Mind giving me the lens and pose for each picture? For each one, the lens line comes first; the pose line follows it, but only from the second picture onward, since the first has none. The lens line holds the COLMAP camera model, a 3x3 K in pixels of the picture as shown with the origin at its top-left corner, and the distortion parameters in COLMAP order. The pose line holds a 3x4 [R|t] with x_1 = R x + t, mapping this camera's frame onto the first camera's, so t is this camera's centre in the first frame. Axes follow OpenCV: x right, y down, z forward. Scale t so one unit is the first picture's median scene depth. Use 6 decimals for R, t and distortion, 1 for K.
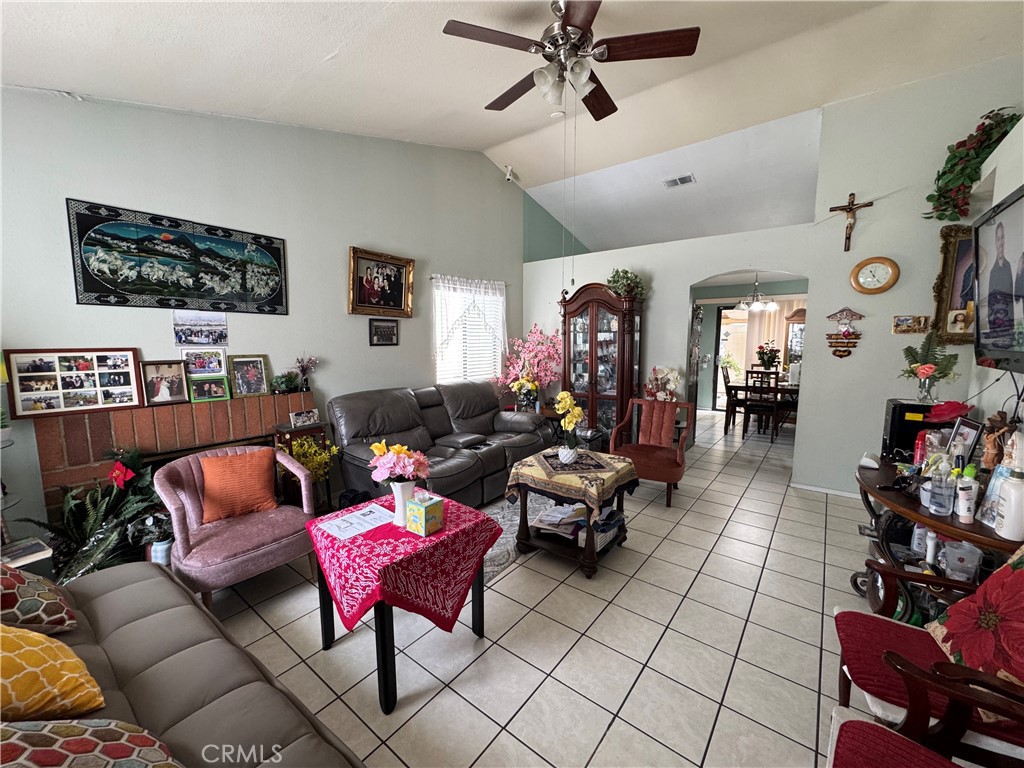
lens RADIAL K [[408.0, 0, 510.7], [0, 408.0, 383.8], [0, 0, 1]] dist [-0.000623, -0.000071]
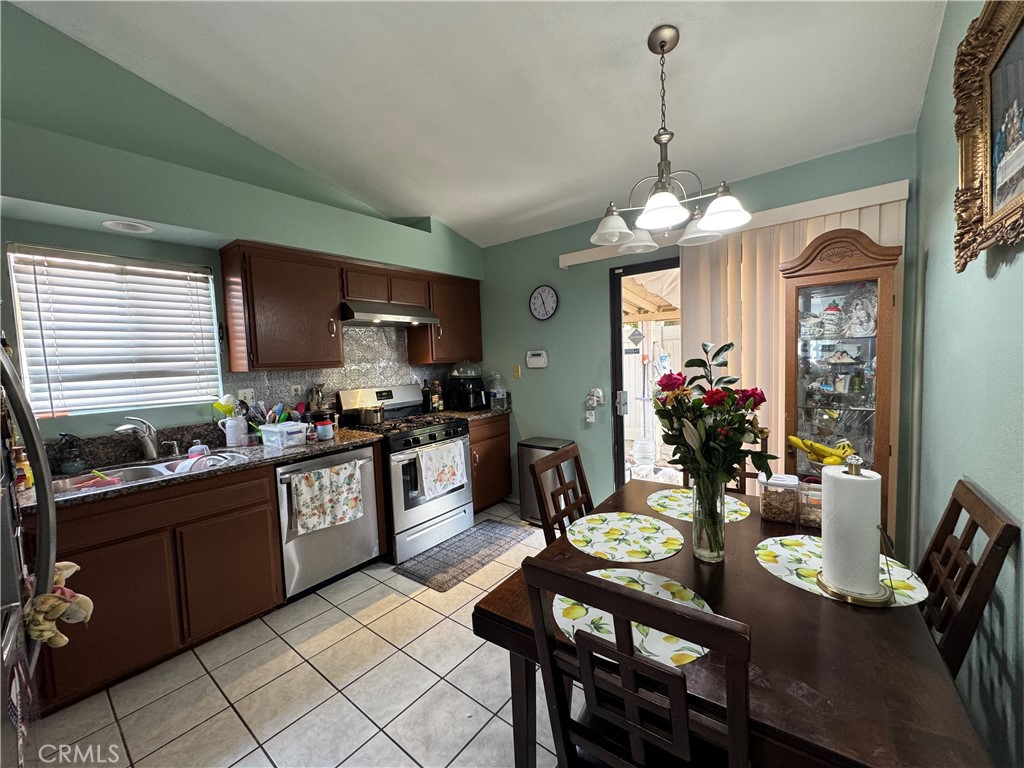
lens RADIAL K [[408.0, 0, 510.6], [0, 408.0, 381.9], [0, 0, 1]] dist [-0.000623, -0.000071]
pose [[0.999301, -0.036418, -0.008481, 0.297951], [0.035932, 0.998011, -0.051801, -0.045340], [0.010351, 0.051460, 0.998621, 0.442561]]
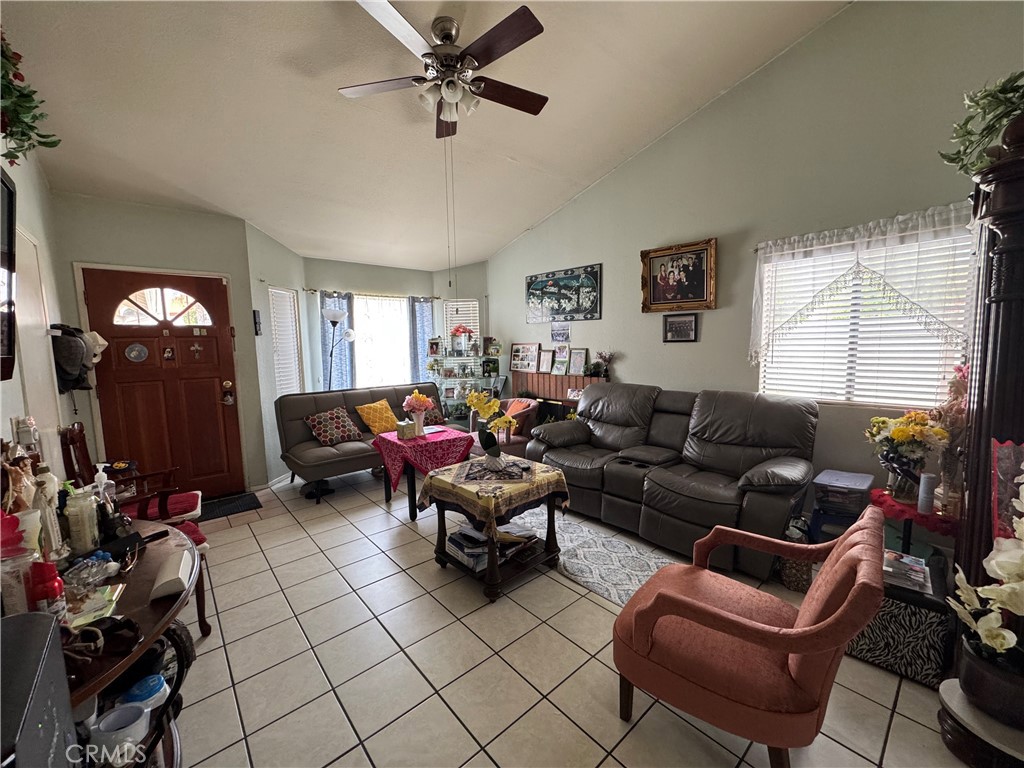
lens RADIAL K [[408.0, 0, 510.6], [0, 408.0, 383.9], [0, 0, 1]] dist [-0.000623, -0.000071]
pose [[-0.191031, 0.103617, -0.976100, 0.902803], [-0.089352, 0.988449, 0.122415, -0.102943], [0.977509, 0.110602, -0.179566, 1.042337]]
